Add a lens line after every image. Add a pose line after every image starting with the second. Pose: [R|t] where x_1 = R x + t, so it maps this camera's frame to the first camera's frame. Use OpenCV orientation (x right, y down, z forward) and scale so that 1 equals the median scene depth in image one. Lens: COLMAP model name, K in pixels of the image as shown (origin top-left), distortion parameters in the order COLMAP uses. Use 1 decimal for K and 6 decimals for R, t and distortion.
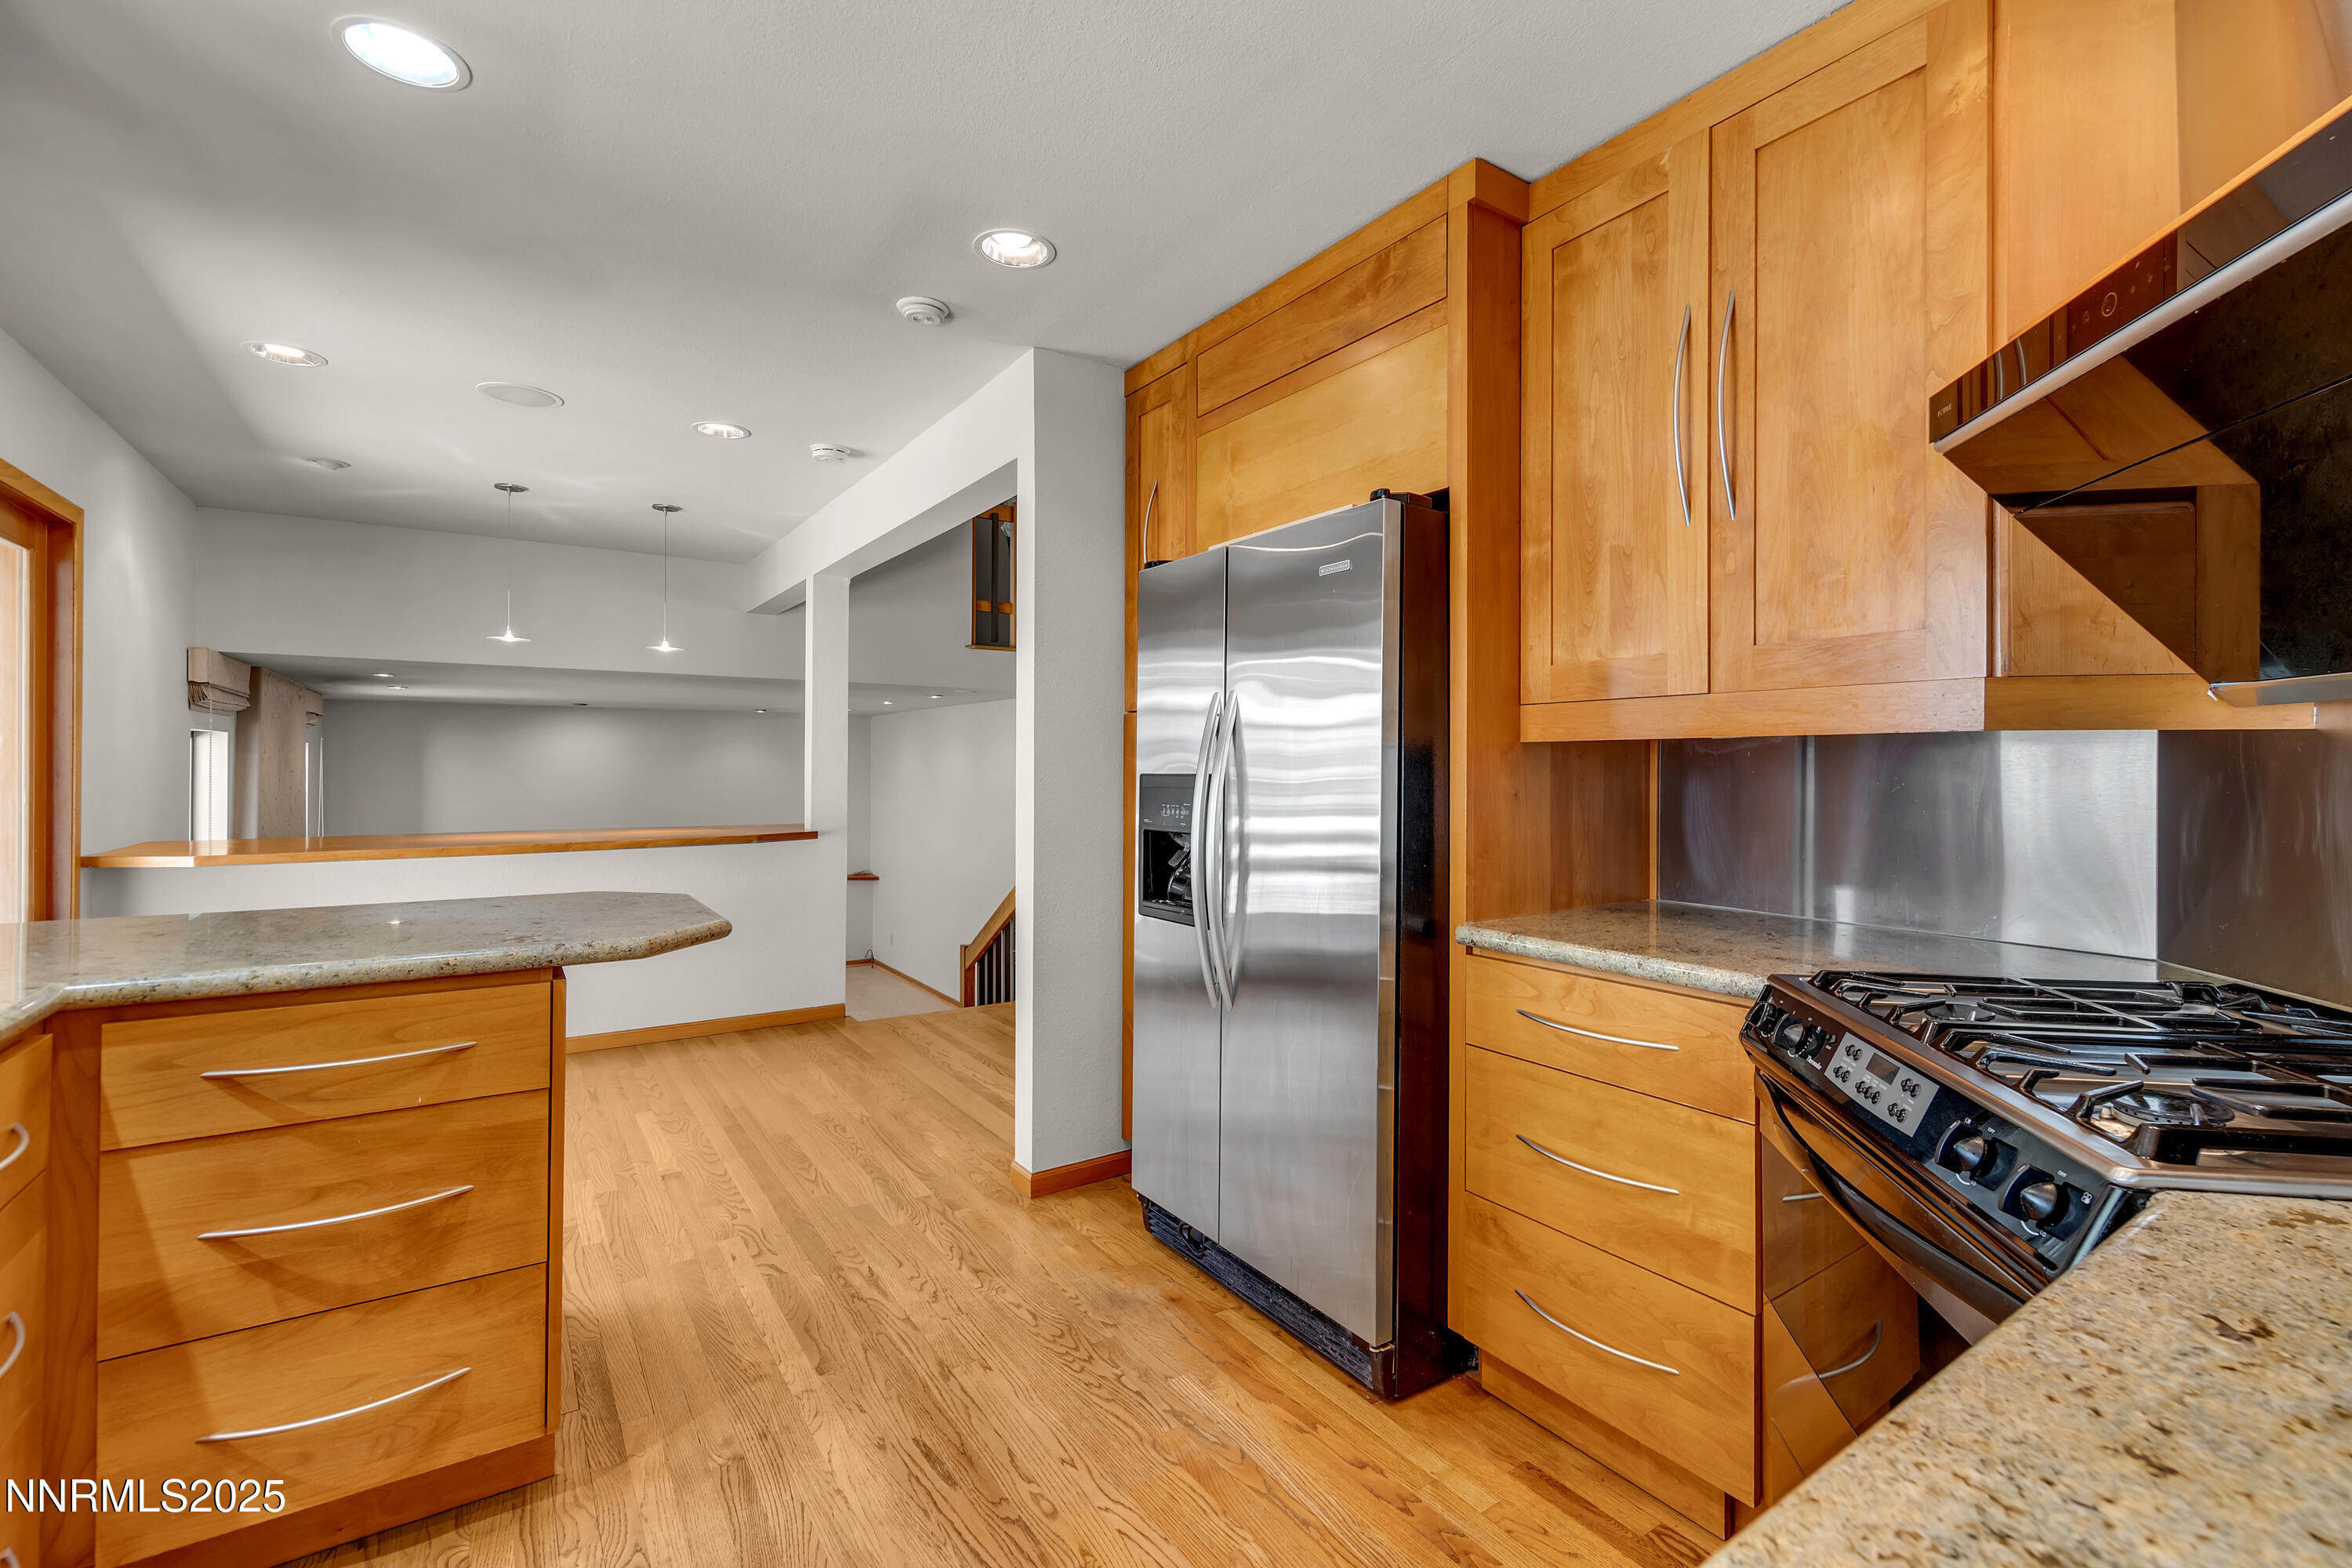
lens RADIAL K [[1037.5, 0, 1186.0], [0, 1037.5, 770.2], [0, 0, 1]] dist [0.004639, 0.000260]
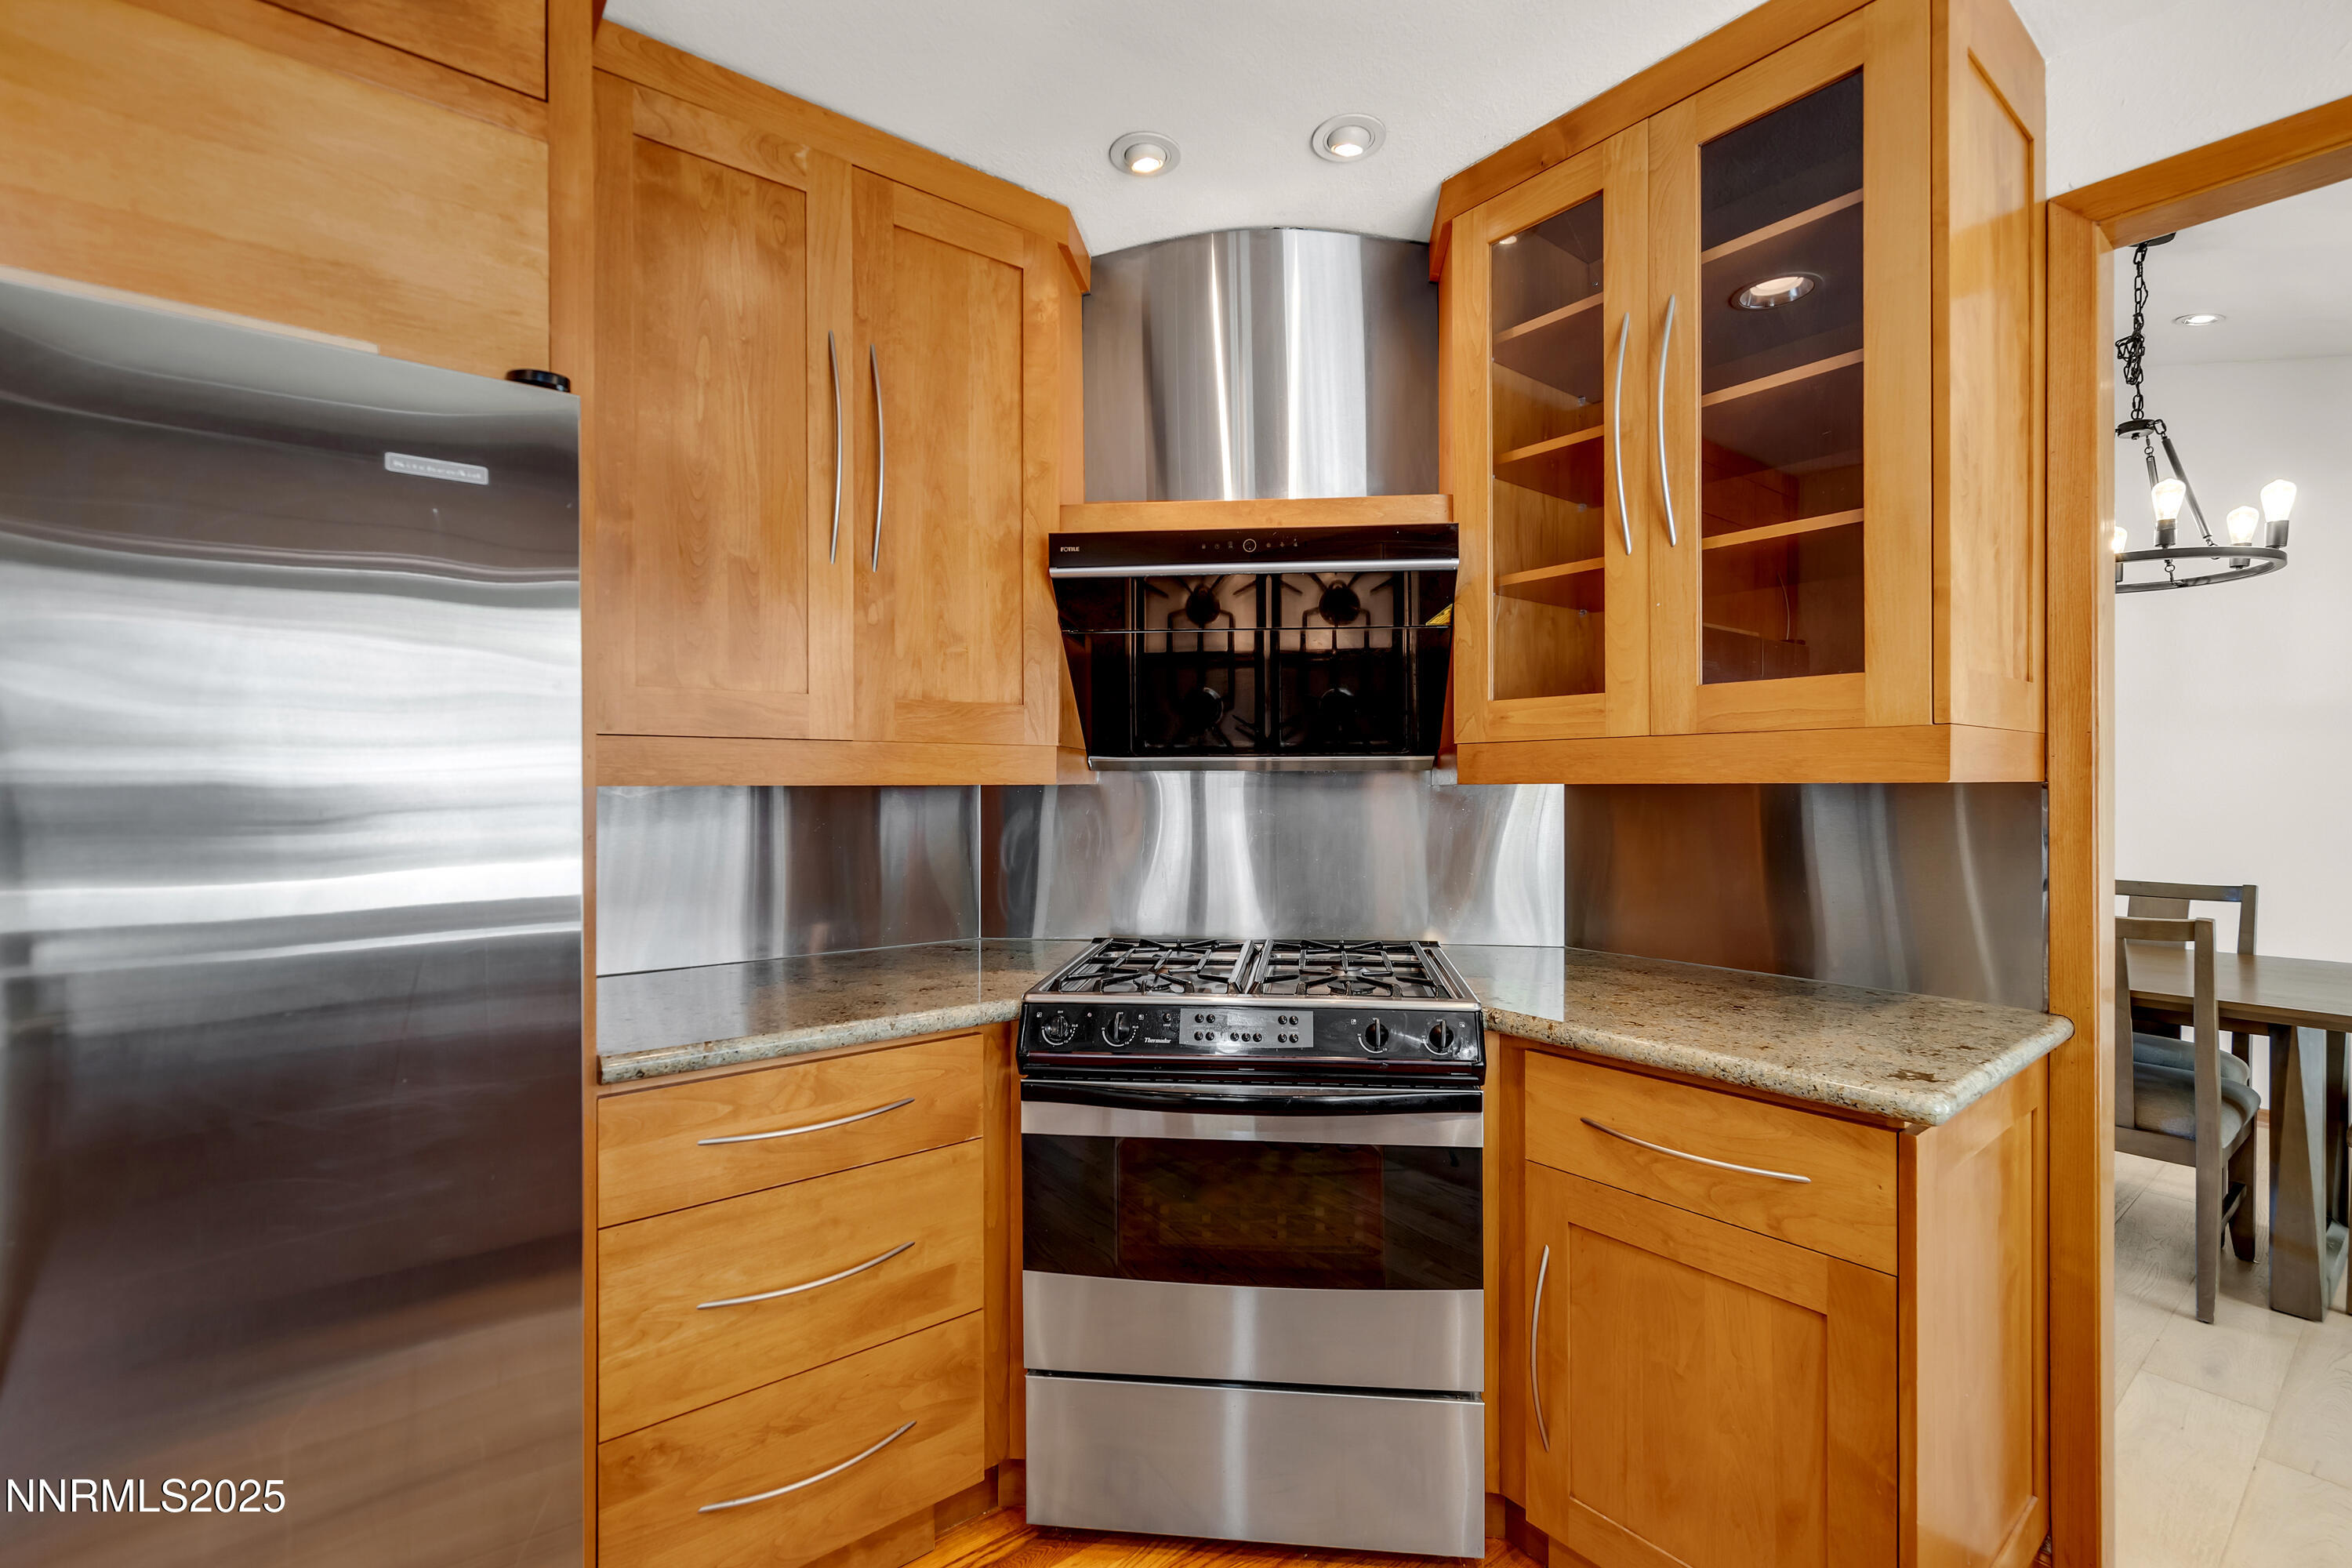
lens RADIAL K [[1058.2, 0, 1183.8], [0, 1058.2, 784.2], [0, 0, 1]] dist [0.008961, 0.000173]
pose [[-0.096283, -0.009793, 0.995306, -0.536295], [0.000326, 0.999951, 0.009871, -0.042974], [-0.995354, 0.001275, -0.096275, 0.795226]]
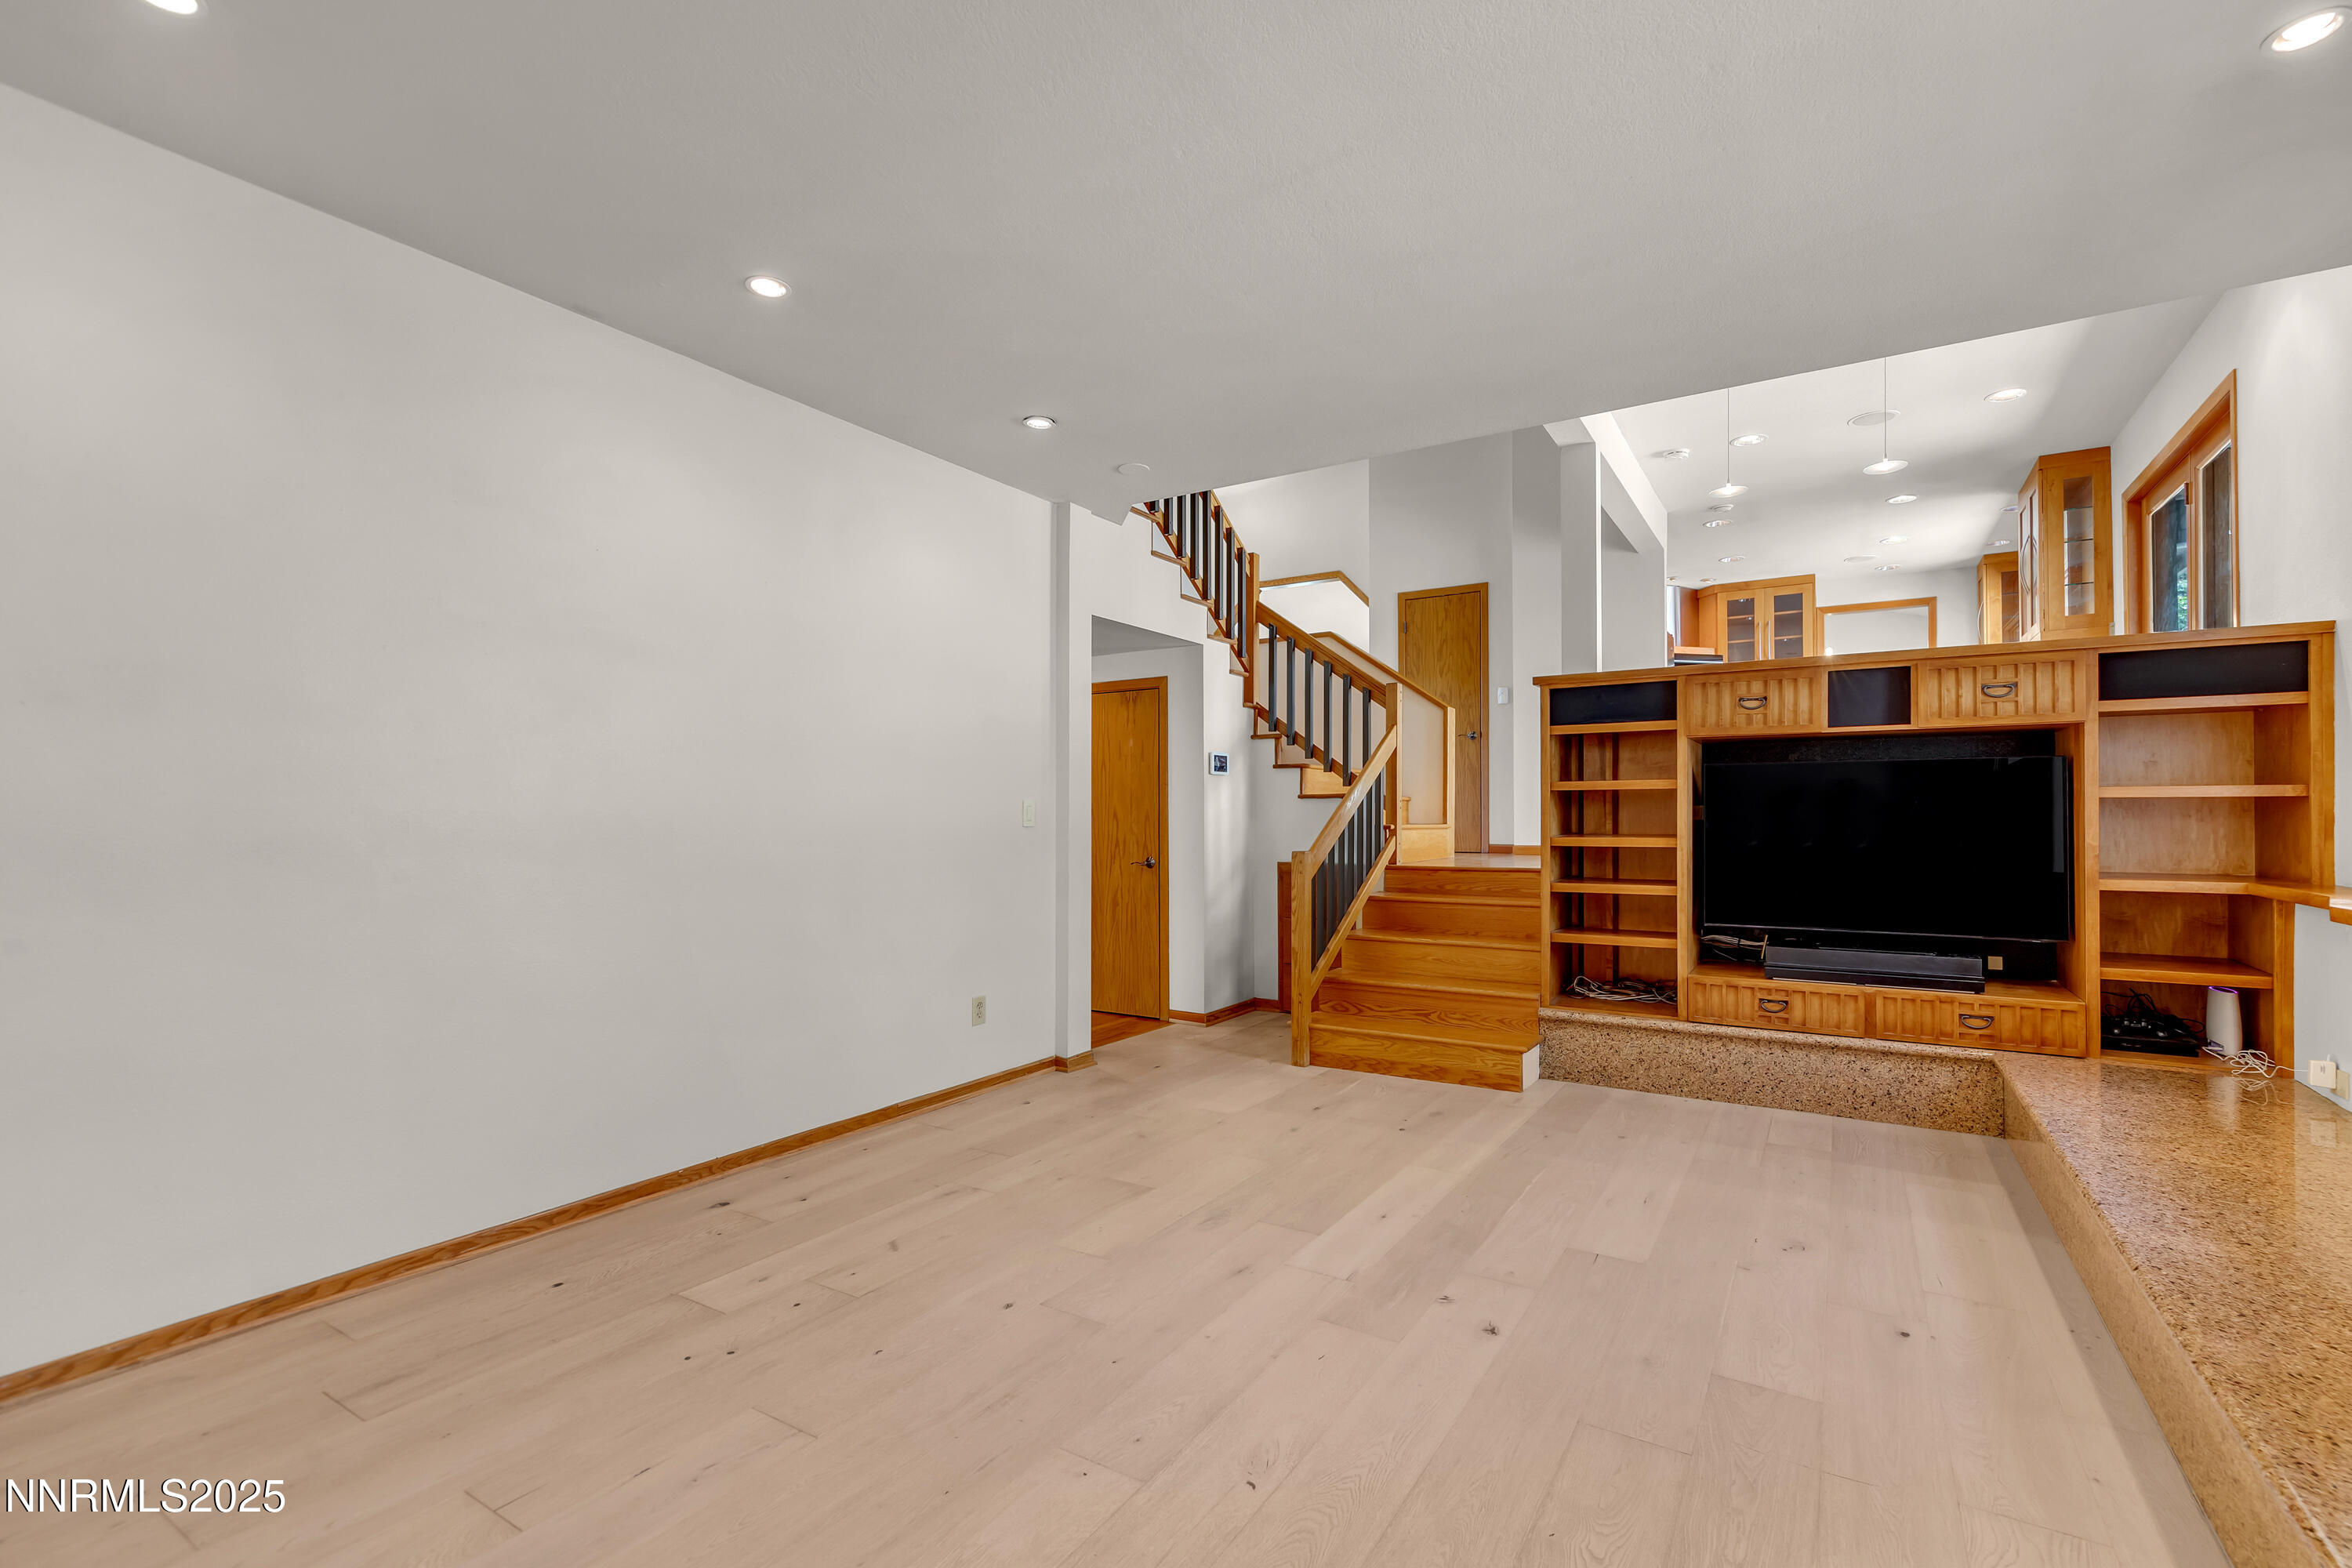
lens RADIAL K [[1037.5, 0, 1199.7], [0, 1037.5, 801.8], [0, 0, 1]] dist [0.004639, 0.000260]
pose [[-0.421565, 0.007937, 0.906763, -3.244342], [-0.002630, 0.999947, -0.009976, 0.529708], [-0.906794, -0.006591, -0.421522, 5.171130]]
